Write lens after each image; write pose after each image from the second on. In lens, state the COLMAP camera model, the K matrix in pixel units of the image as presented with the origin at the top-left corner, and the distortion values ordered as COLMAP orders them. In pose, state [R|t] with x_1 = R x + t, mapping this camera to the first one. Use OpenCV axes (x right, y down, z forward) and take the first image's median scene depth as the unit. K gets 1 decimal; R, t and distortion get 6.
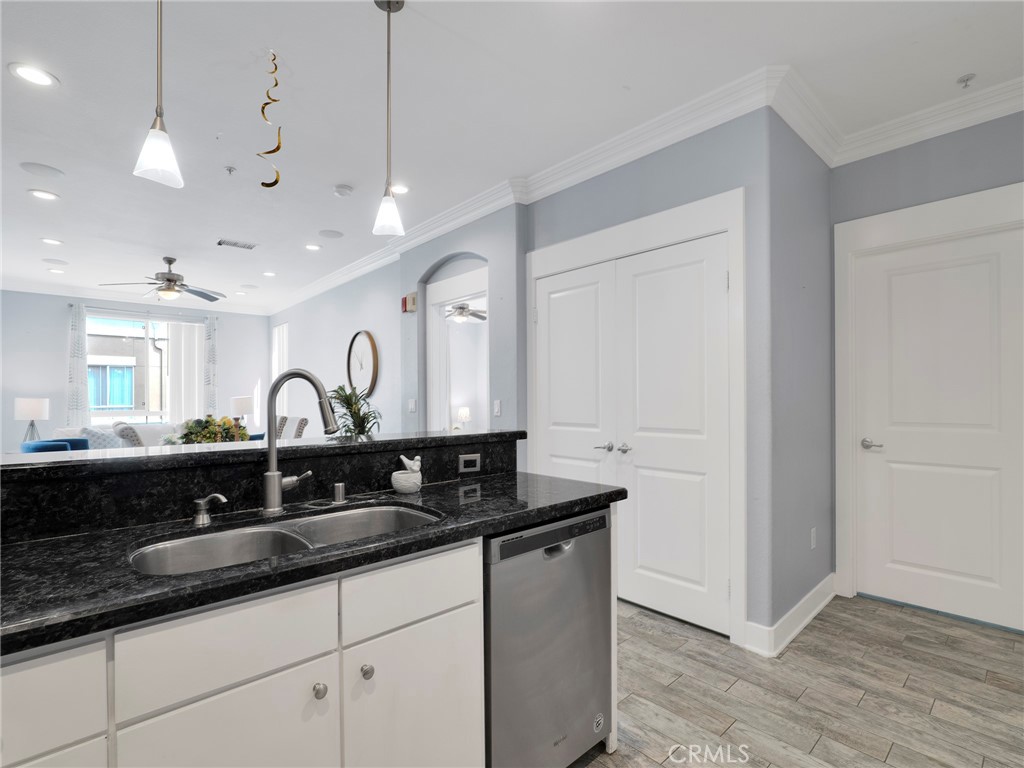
lens RADIAL K [[488.5, 0, 511.7], [0, 488.5, 394.1], [0, 0, 1]] dist [0.002270, 0.000461]
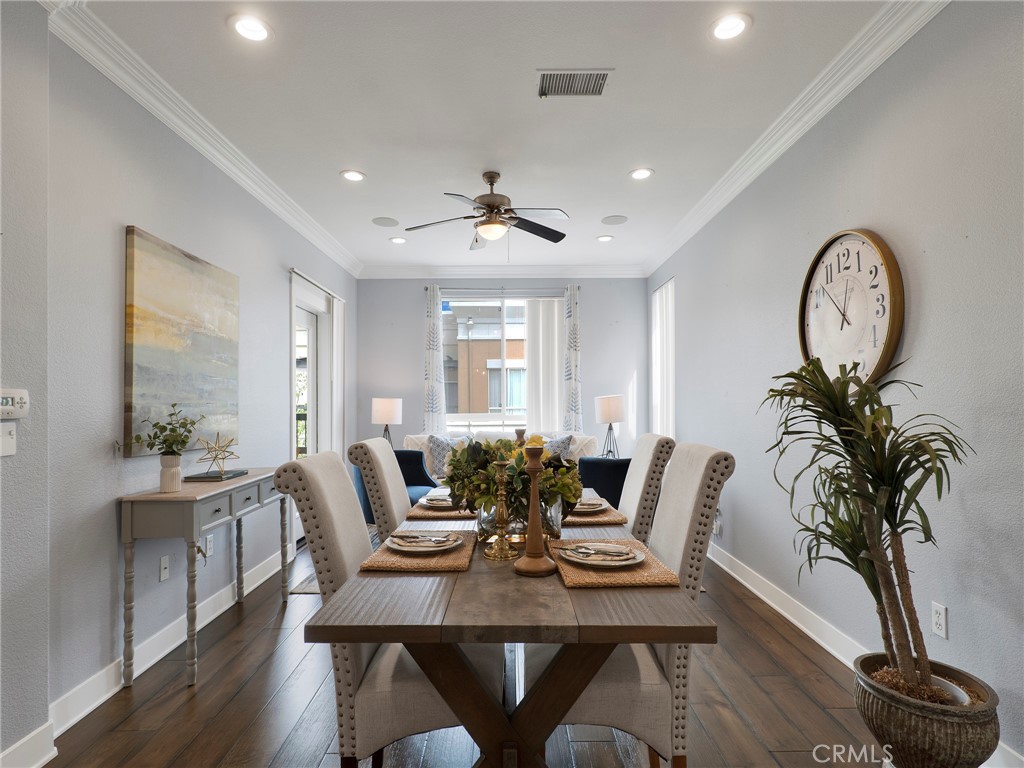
lens RADIAL K [[488.5, 0, 513.6], [0, 488.5, 395.1], [0, 0, 1]] dist [0.002270, 0.000461]
pose [[0.733492, -0.010258, -0.679621, -0.247417], [0.007989, 0.999947, -0.006470, 0.009760], [0.679651, -0.000684, 0.733535, 0.538551]]
